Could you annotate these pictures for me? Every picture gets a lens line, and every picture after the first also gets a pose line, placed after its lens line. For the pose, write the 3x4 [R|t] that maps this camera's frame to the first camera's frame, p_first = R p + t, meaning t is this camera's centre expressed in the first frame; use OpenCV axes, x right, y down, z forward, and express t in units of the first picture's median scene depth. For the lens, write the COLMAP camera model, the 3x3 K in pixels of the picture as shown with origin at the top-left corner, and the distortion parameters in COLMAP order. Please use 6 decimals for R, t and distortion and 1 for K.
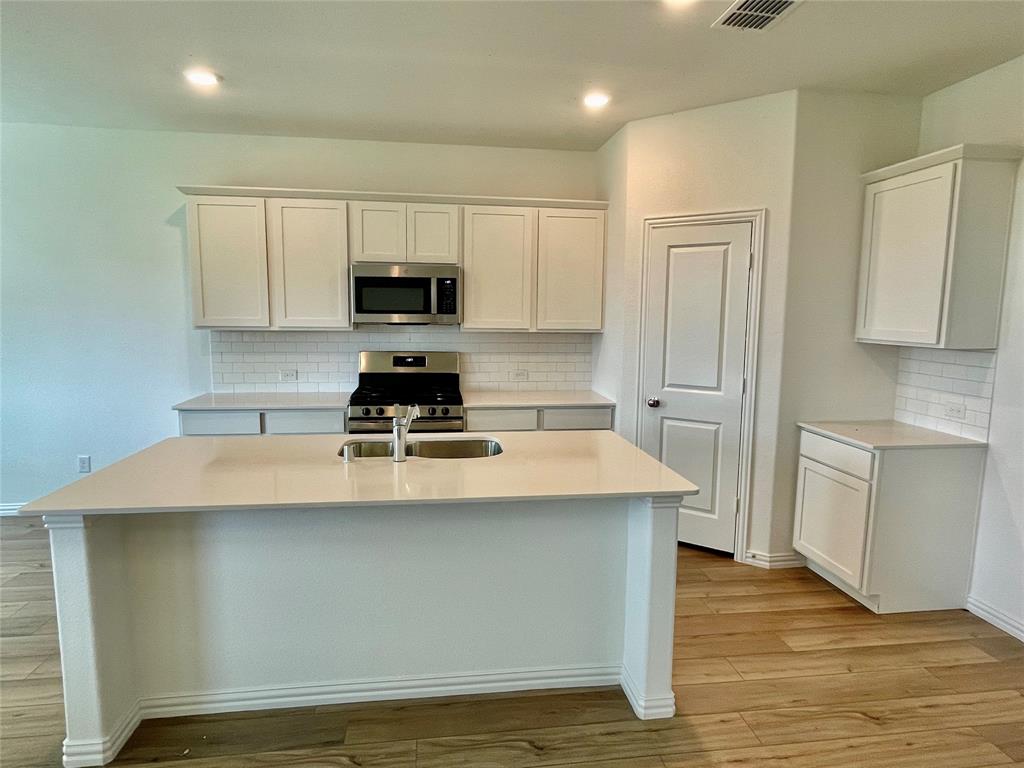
lens RADIAL K [[600.5, 0, 514.1], [0, 600.5, 383.0], [0, 0, 1]] dist [-0.003307, 0.000787]
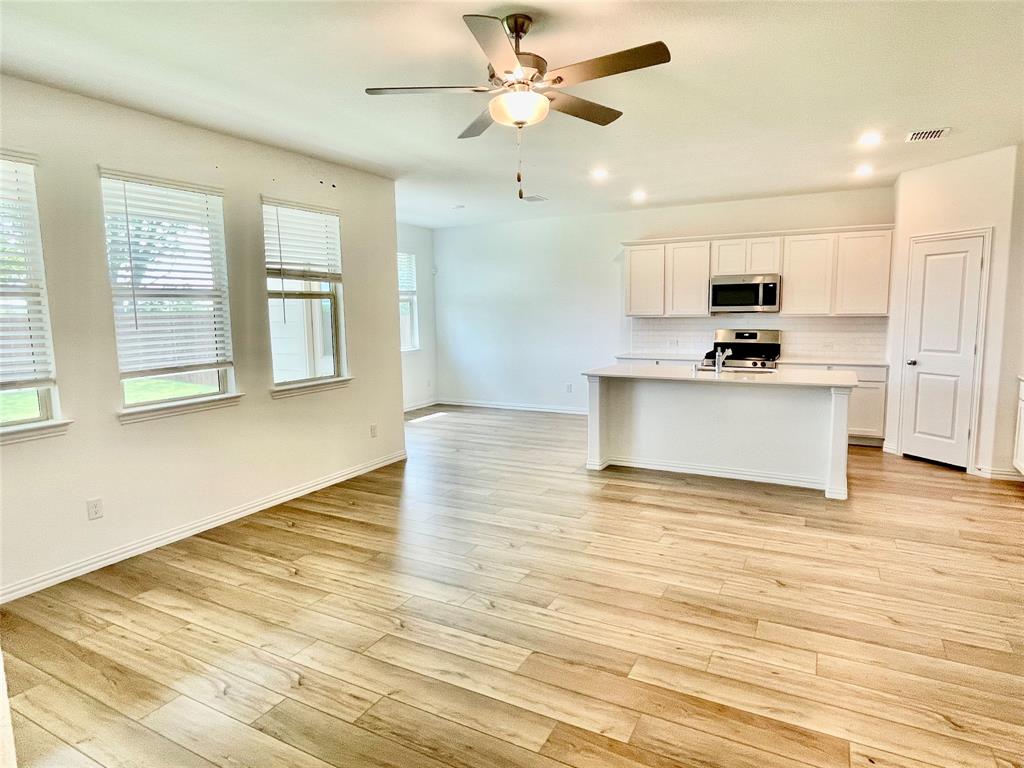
lens RADIAL K [[600.5, 0, 511.2], [0, 600.5, 381.2], [0, 0, 1]] dist [-0.003307, 0.000787]
pose [[0.809379, 0.048479, -0.585283, 0.282254], [-0.046649, 0.998745, 0.018216, 0.092032], [0.585432, 0.012560, 0.810625, -0.714762]]
